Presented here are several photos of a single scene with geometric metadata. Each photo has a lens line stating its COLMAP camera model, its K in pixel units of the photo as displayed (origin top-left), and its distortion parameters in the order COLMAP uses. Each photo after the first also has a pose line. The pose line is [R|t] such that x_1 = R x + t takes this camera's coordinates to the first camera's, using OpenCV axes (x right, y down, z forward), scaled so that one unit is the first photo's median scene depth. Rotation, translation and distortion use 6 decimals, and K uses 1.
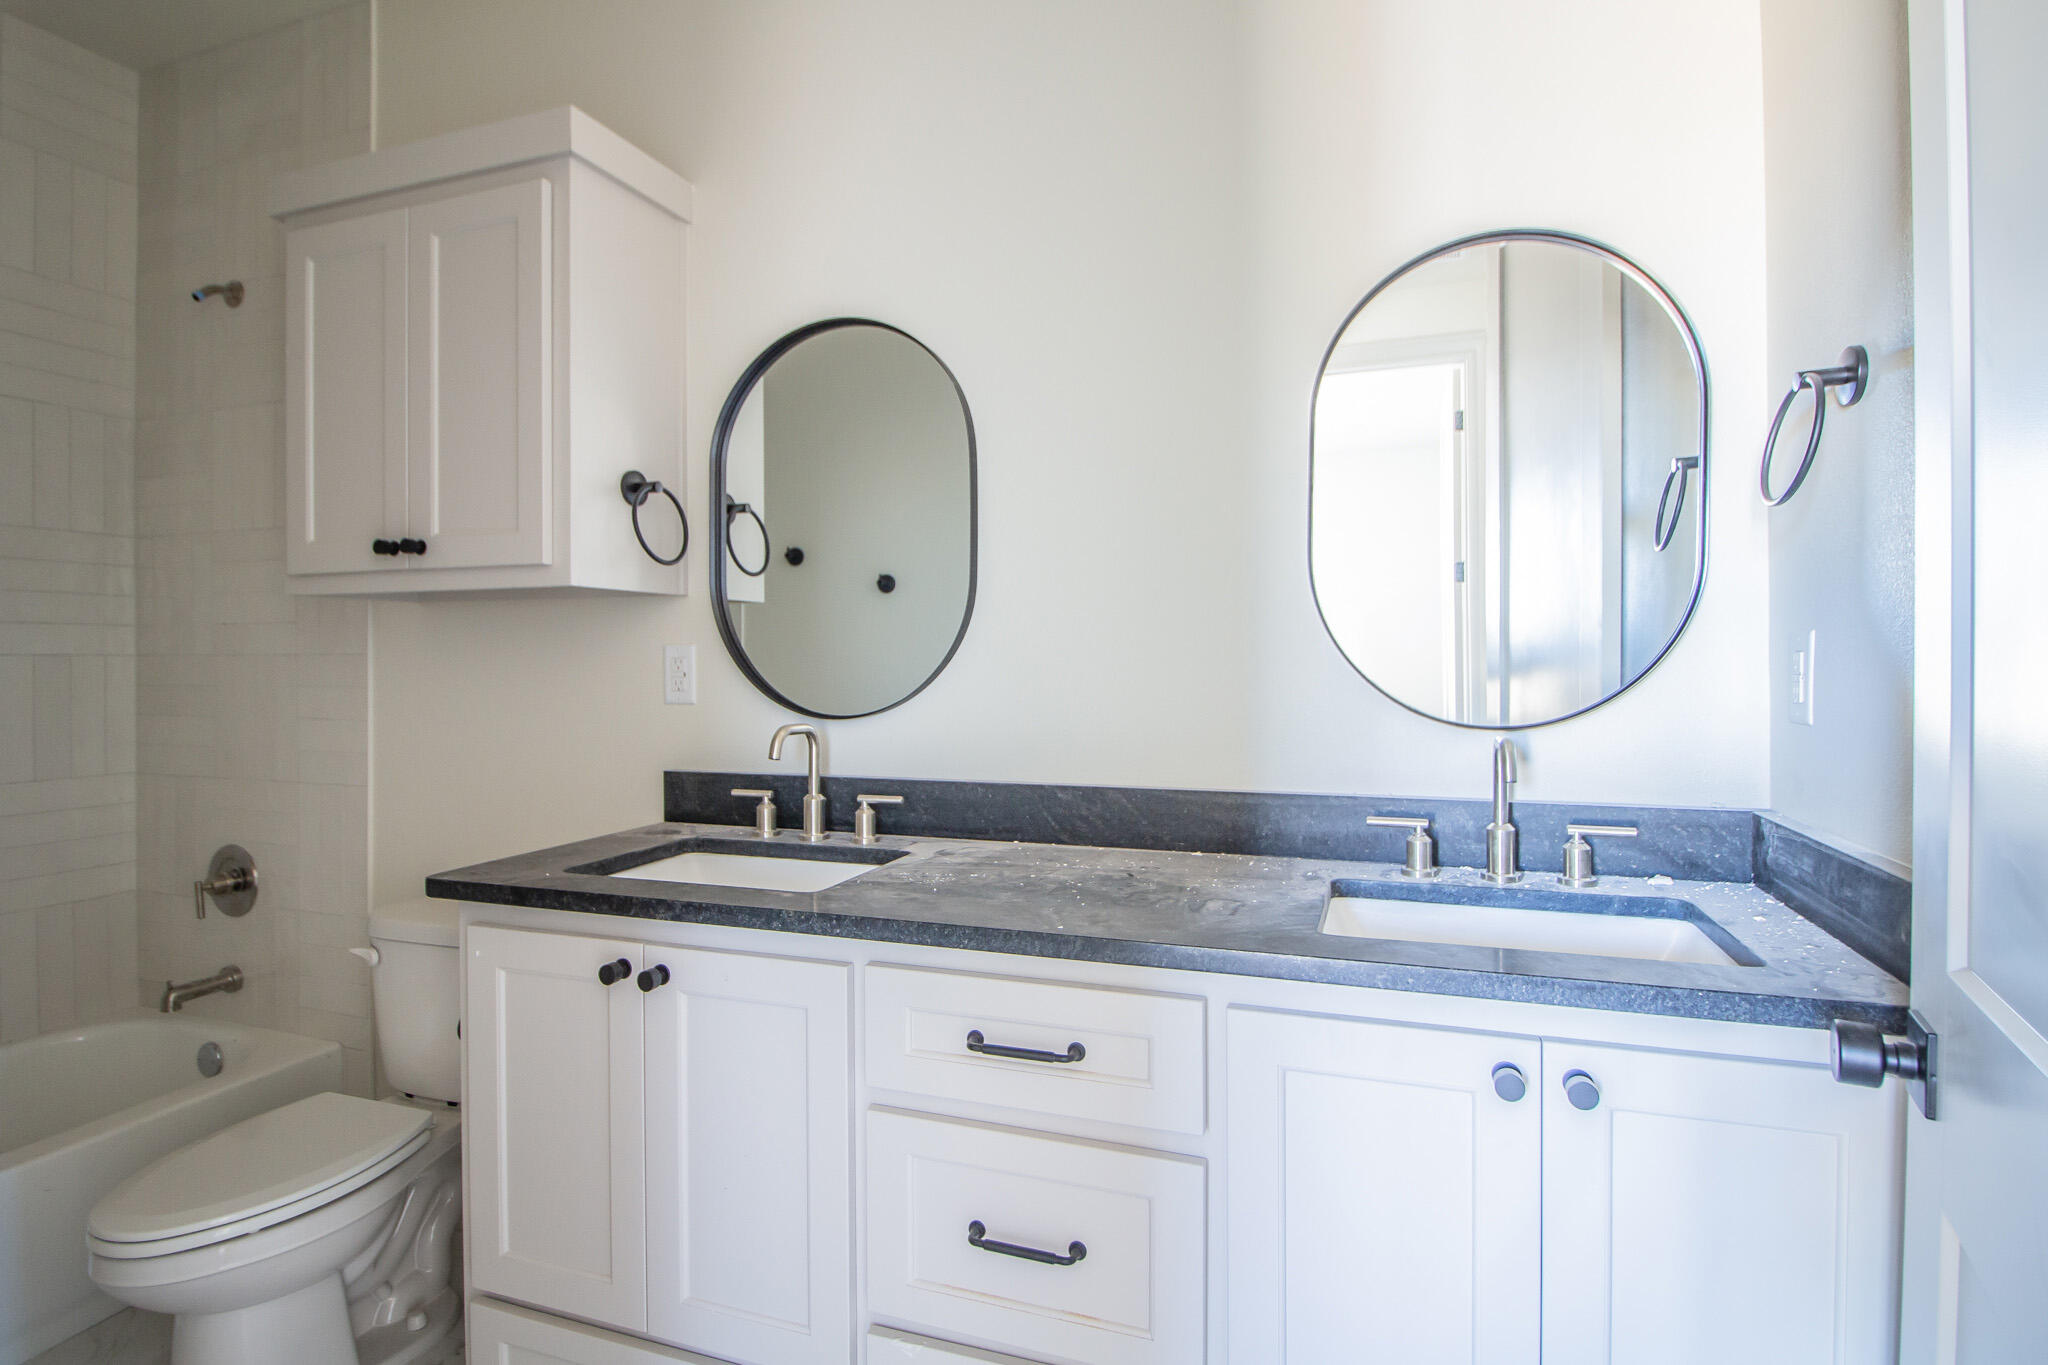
lens RADIAL K [[1071.2, 0, 1031.7], [0, 1071.2, 666.4], [0, 0, 1]] dist [-0.006654, -0.004795]
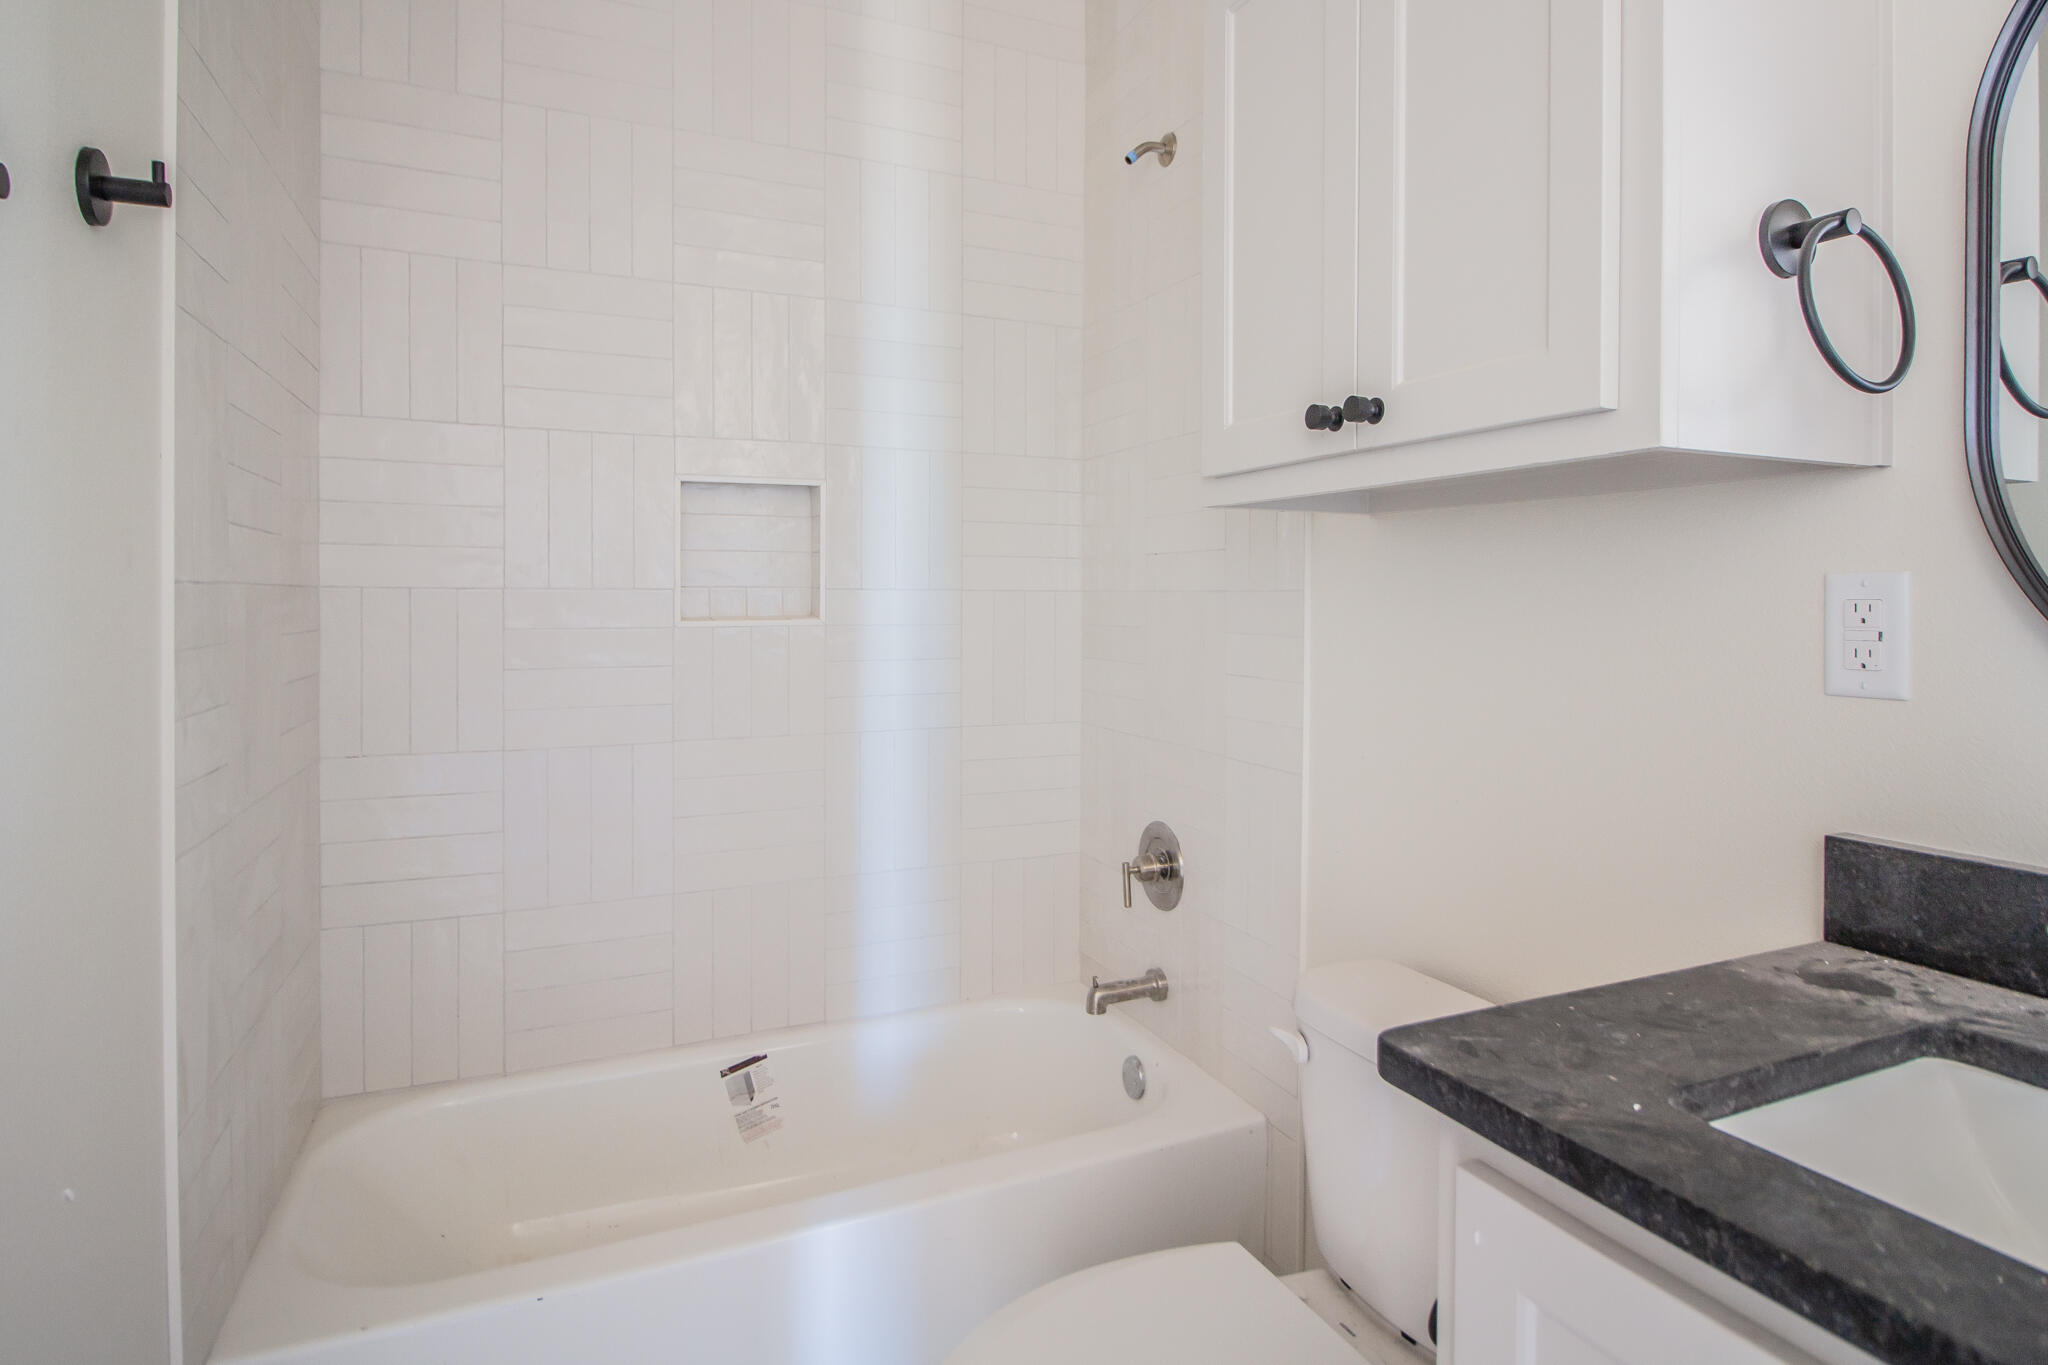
lens RADIAL K [[1071.2, 0, 1082.8], [0, 1071.2, 604.3], [0, 0, 1]] dist [-0.006654, -0.004795]
pose [[0.711710, 0.011269, -0.702383, -0.223985], [-0.011216, 0.999926, 0.004678, -0.004236], [0.702384, 0.004549, 0.711784, 0.385870]]
